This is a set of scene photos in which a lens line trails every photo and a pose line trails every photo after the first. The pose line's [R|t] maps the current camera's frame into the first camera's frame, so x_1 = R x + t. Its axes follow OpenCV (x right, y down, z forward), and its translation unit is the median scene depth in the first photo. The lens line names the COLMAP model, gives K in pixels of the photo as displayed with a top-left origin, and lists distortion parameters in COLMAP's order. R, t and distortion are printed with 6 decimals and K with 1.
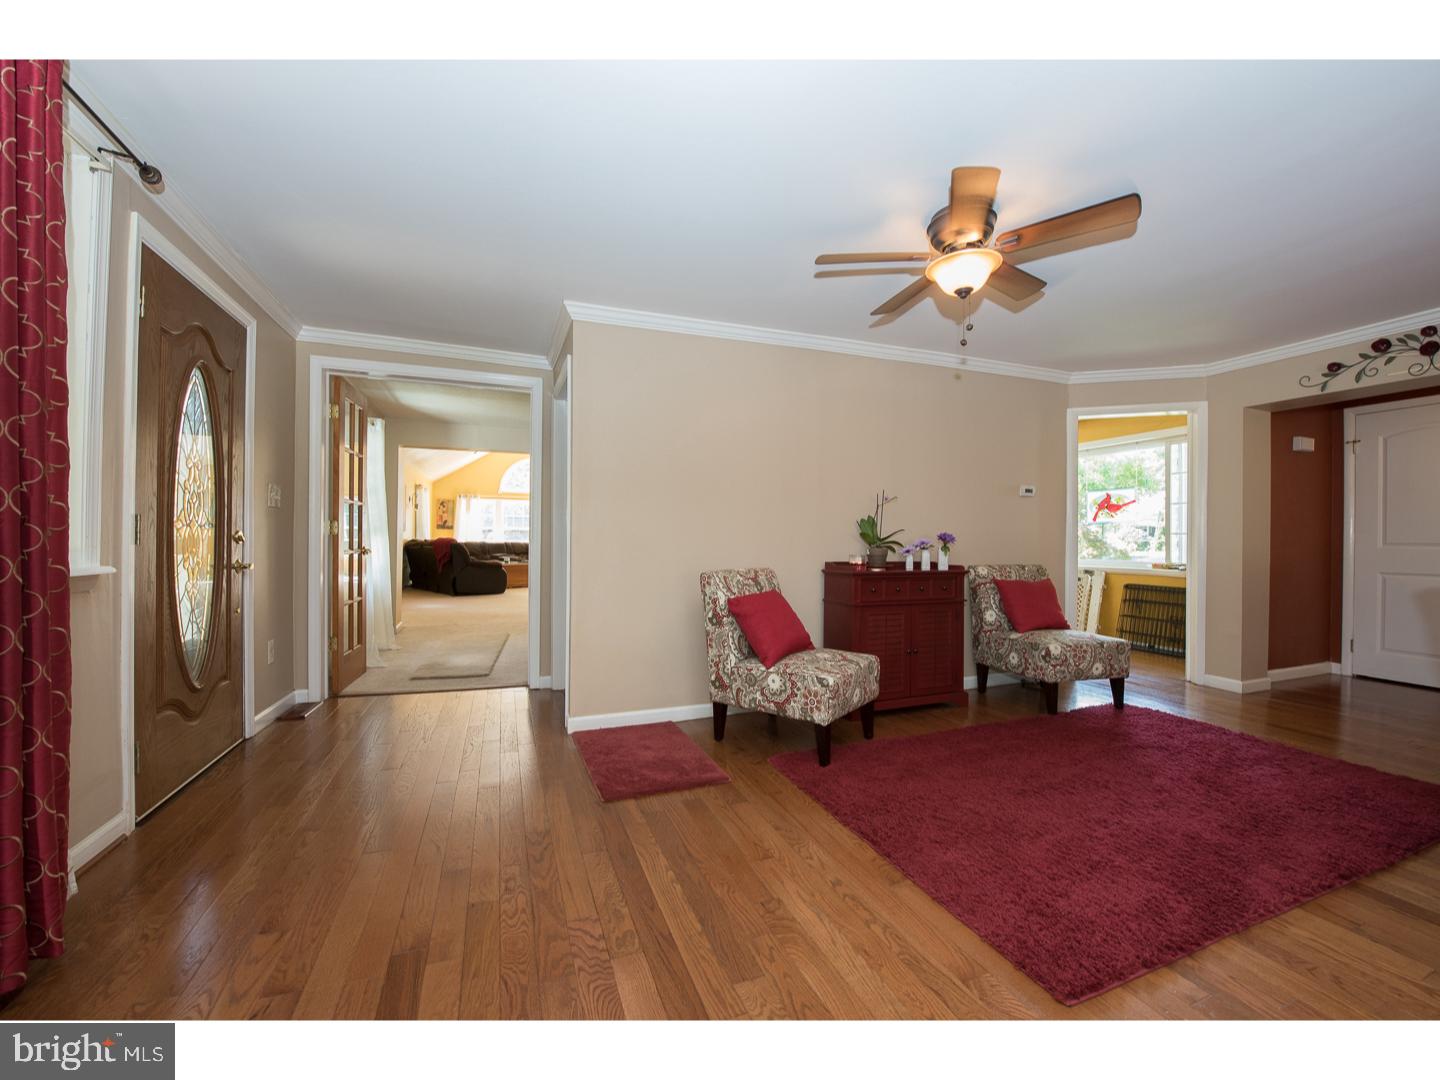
lens RADIAL K [[571.4, 0, 720.0], [0, 571.4, 540.0], [0, 0, 1]] dist [-0.022519, -0.000036]
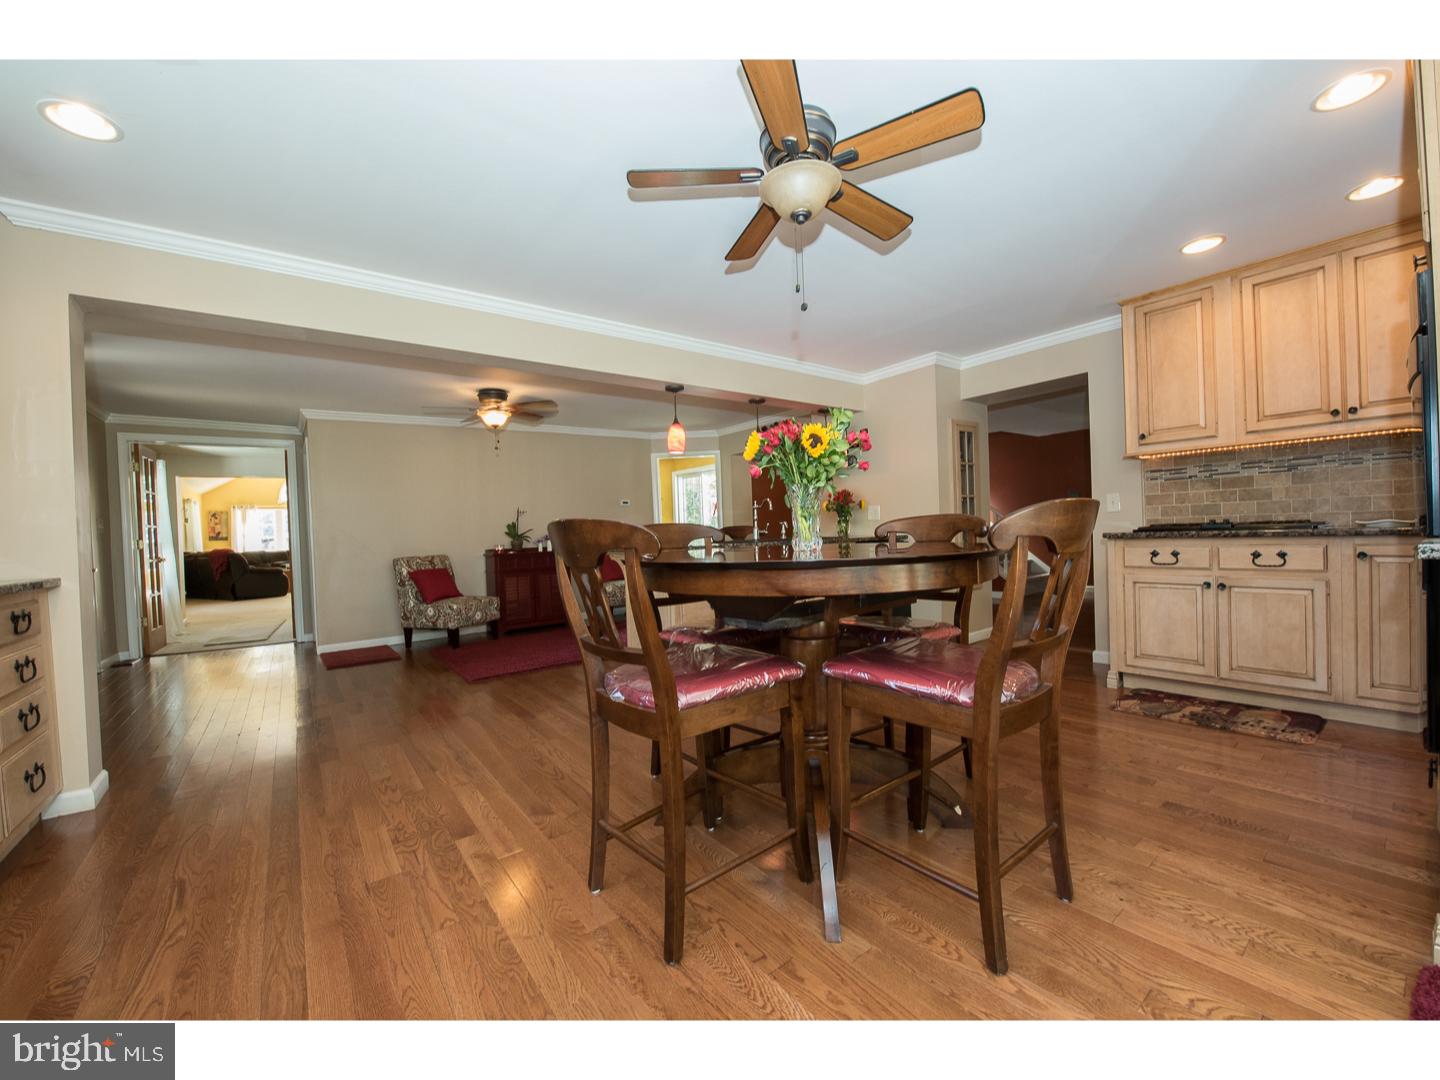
lens RADIAL K [[571.4, 0, 720.0], [0, 571.4, 540.0], [0, 0, 1]] dist [-0.022519, -0.000036]
pose [[0.959072, -0.050849, 0.278561, 0.351358], [0.047164, 0.998689, 0.019919, 0.007167], [-0.279209, -0.005966, 0.960212, -0.782995]]
